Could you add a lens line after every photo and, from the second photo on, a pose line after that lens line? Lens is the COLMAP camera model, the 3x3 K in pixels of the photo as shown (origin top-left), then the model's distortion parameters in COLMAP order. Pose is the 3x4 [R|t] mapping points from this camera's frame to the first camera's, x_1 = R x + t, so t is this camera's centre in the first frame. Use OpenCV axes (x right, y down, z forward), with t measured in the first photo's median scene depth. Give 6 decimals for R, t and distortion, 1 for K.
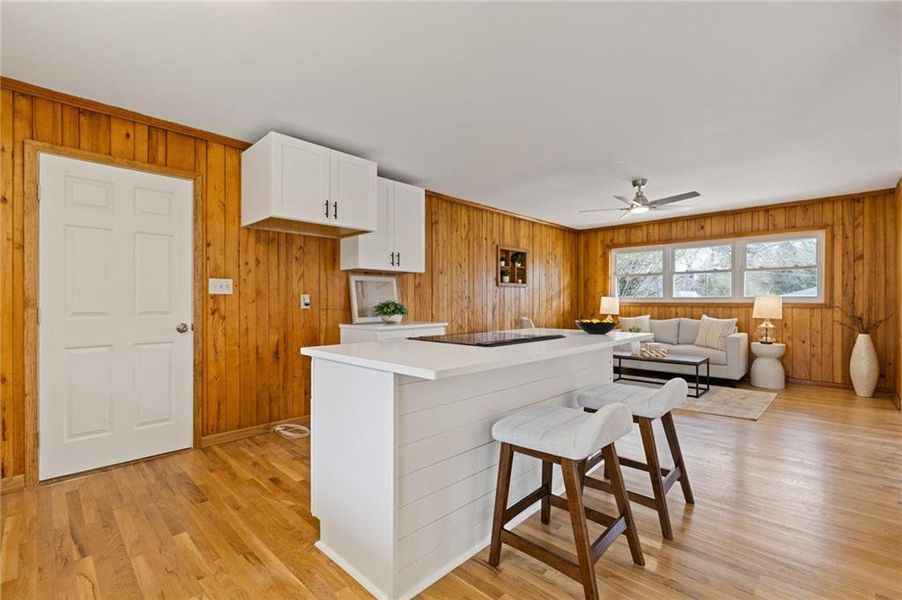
lens RADIAL K [[405.7, 0, 454.2], [0, 405.7, 299.1], [0, 0, 1]] dist [0.002520, -0.000060]
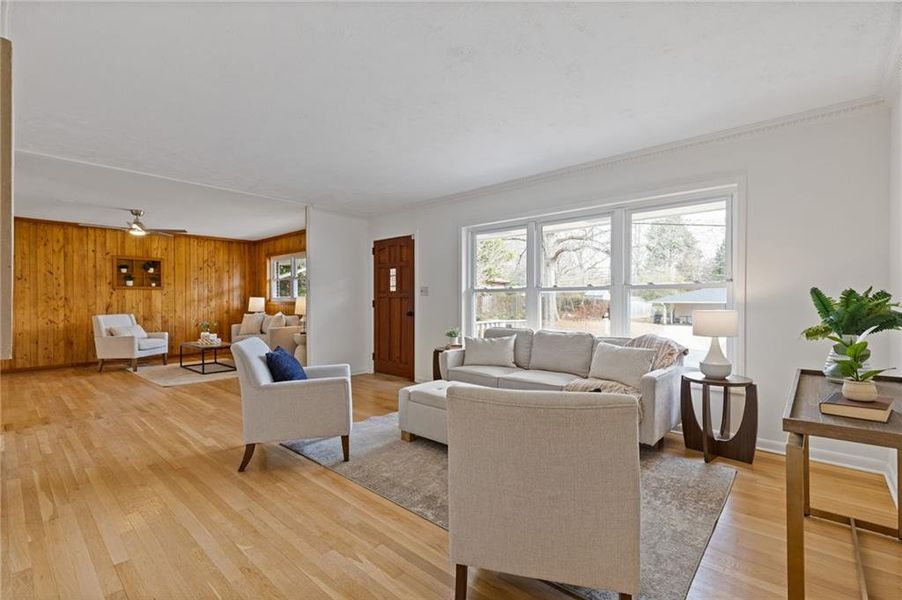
lens RADIAL K [[405.7, 0, 454.2], [0, 405.7, 299.1], [0, 0, 1]] dist [0.002520, -0.000060]
pose [[0.999329, -0.001977, 0.036560, 1.580397], [0.001835, 0.999991, 0.003919, -0.005846], [-0.036568, -0.003850, 0.999324, -0.393270]]
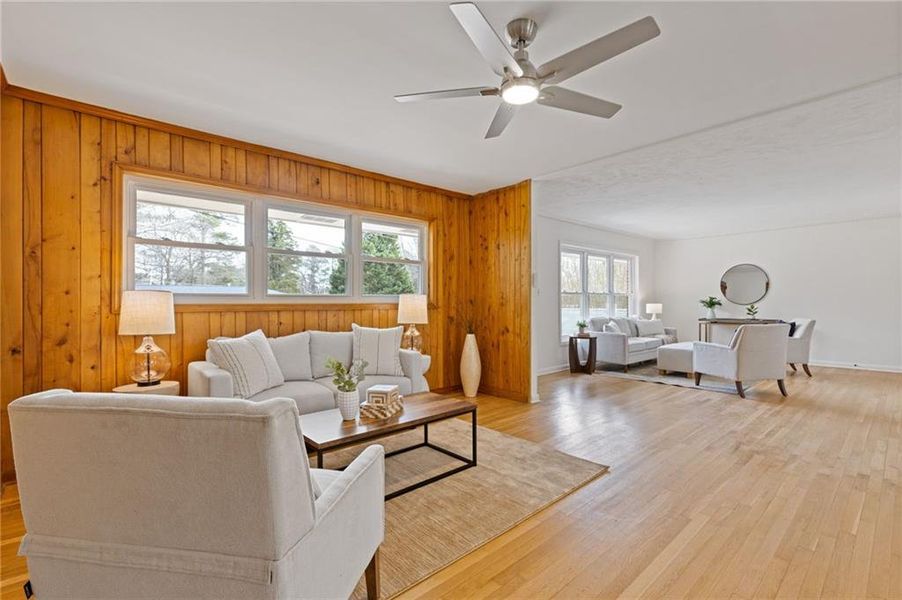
lens RADIAL K [[405.7, 0, 454.2], [0, 405.7, 299.1], [0, 0, 1]] dist [0.002520, -0.000060]
pose [[0.076454, 0.011853, 0.997003, 0.019577], [0.000889, 0.999928, -0.011955, 0.014346], [-0.997073, 0.001800, 0.076438, 1.139921]]
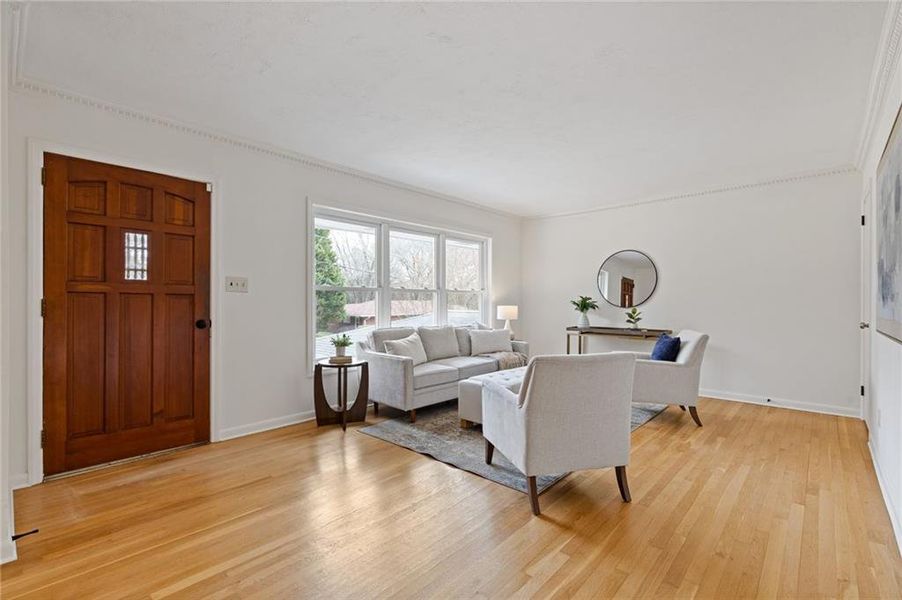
lens RADIAL K [[405.7, 0, 454.2], [0, 405.7, 299.1], [0, 0, 1]] dist [0.002520, -0.000060]
pose [[-0.027439, 0.010443, 0.999569, 0.705243], [-0.004922, 0.999932, -0.010582, 0.007489], [-0.999611, -0.005211, -0.027386, 0.533836]]
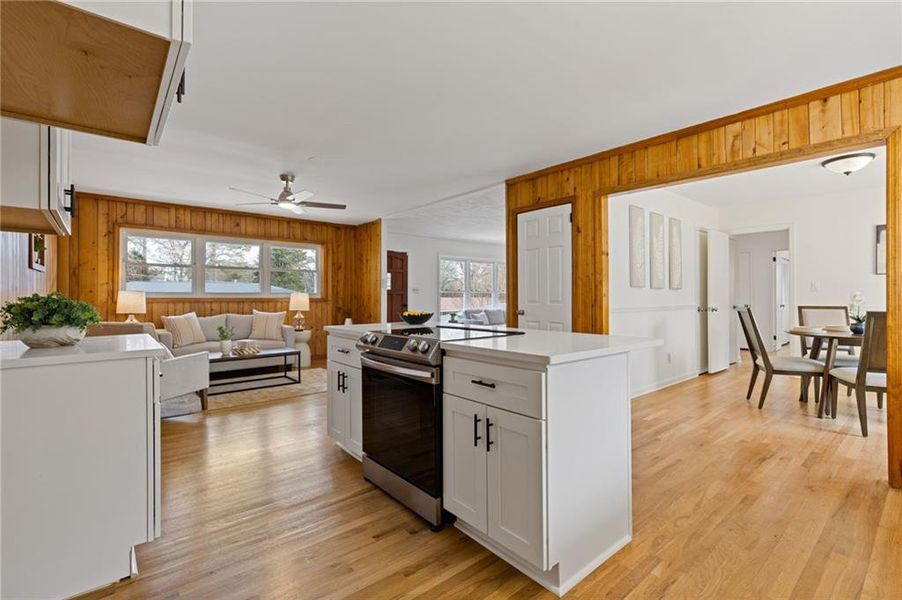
lens RADIAL K [[405.7, 0, 454.2], [0, 405.7, 299.1], [0, 0, 1]] dist [0.002520, -0.000060]
pose [[0.104971, -0.003436, 0.994469, -0.538479], [-0.005330, 0.999978, 0.004018, 0.006752], [-0.994461, -0.005723, 0.104951, 0.530913]]
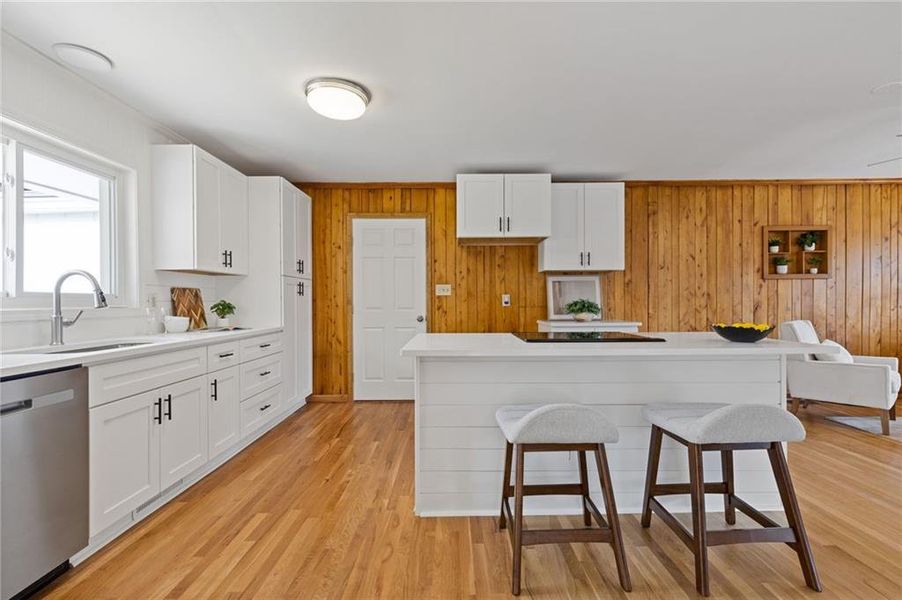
lens RADIAL K [[405.7, 0, 454.2], [0, 405.7, 299.1], [0, 0, 1]] dist [0.002520, -0.000060]
pose [[0.692656, -0.005537, -0.721247, 0.371787], [0.010394, 0.999943, 0.002305, -0.002248], [0.721193, -0.009093, 0.692674, 0.044220]]
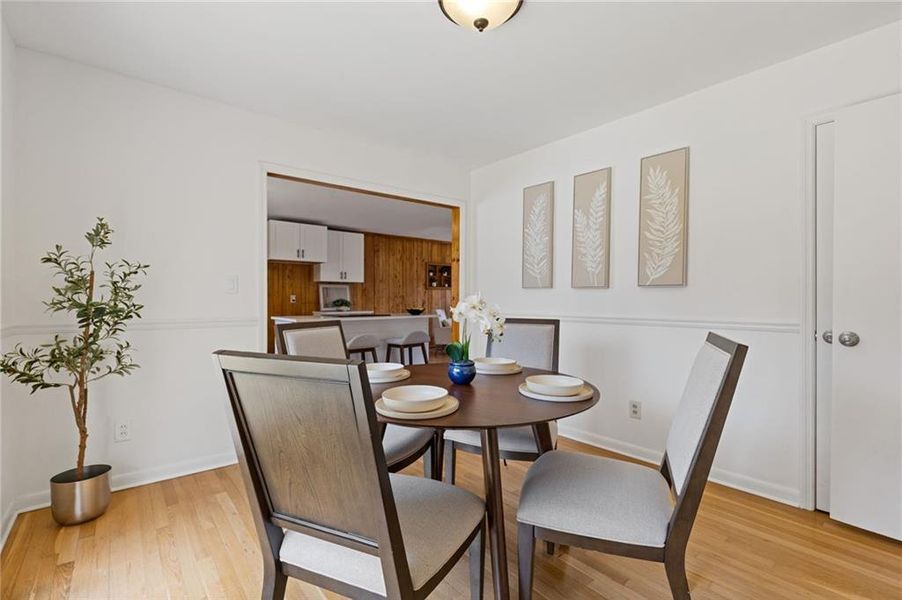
lens RADIAL K [[405.7, 0, 454.2], [0, 405.7, 299.1], [0, 0, 1]] dist [0.002520, -0.000060]
pose [[0.994197, 0.000980, -0.107567, 0.544052], [-0.000267, 0.999978, 0.006639, -0.005604], [0.107571, -0.006572, 0.994176, -0.748004]]
